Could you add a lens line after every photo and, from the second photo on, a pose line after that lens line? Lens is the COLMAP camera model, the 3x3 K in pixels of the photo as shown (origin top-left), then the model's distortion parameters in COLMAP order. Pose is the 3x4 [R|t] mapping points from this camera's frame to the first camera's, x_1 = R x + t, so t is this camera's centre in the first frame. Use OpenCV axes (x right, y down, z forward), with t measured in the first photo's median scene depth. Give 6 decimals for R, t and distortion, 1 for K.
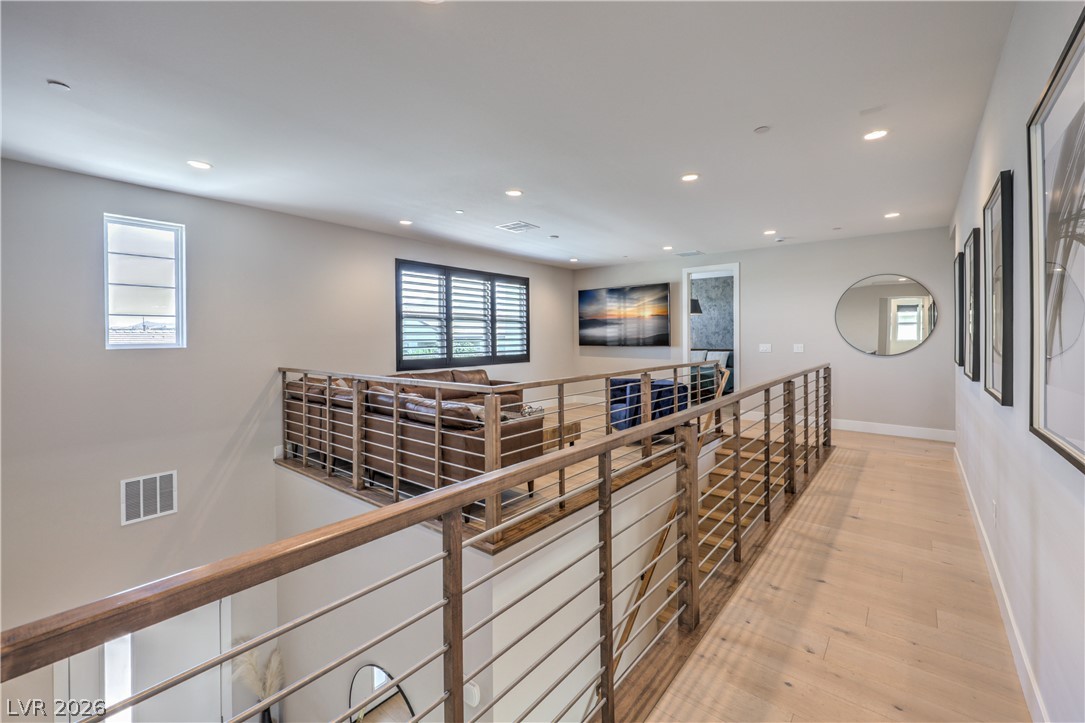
lens RADIAL K [[448.9, 0, 551.1], [0, 448.9, 338.9], [0, 0, 1]] dist [-0.000474, -0.000357]
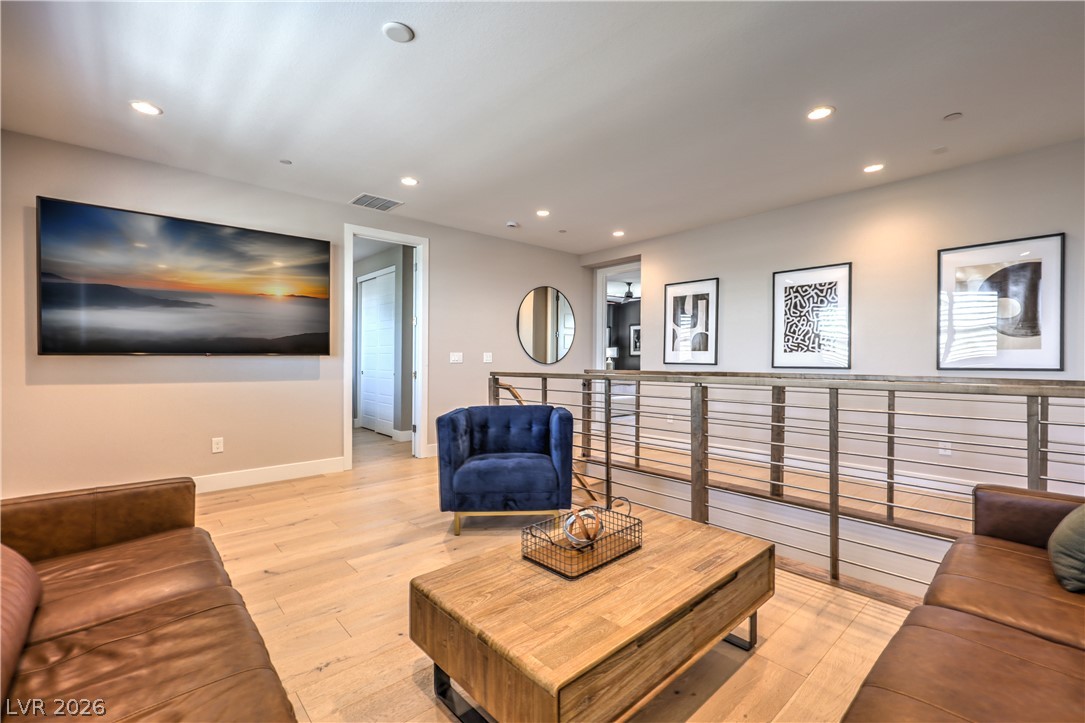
lens RADIAL K [[448.9, 0, 538.6], [0, 448.9, 359.1], [0, 0, 1]] dist [-0.000474, -0.000357]
pose [[0.168441, 0.001485, 0.985711, -0.273325], [0.009074, 0.999954, -0.003057, 0.029640], [-0.985670, 0.009459, 0.168420, 0.704320]]
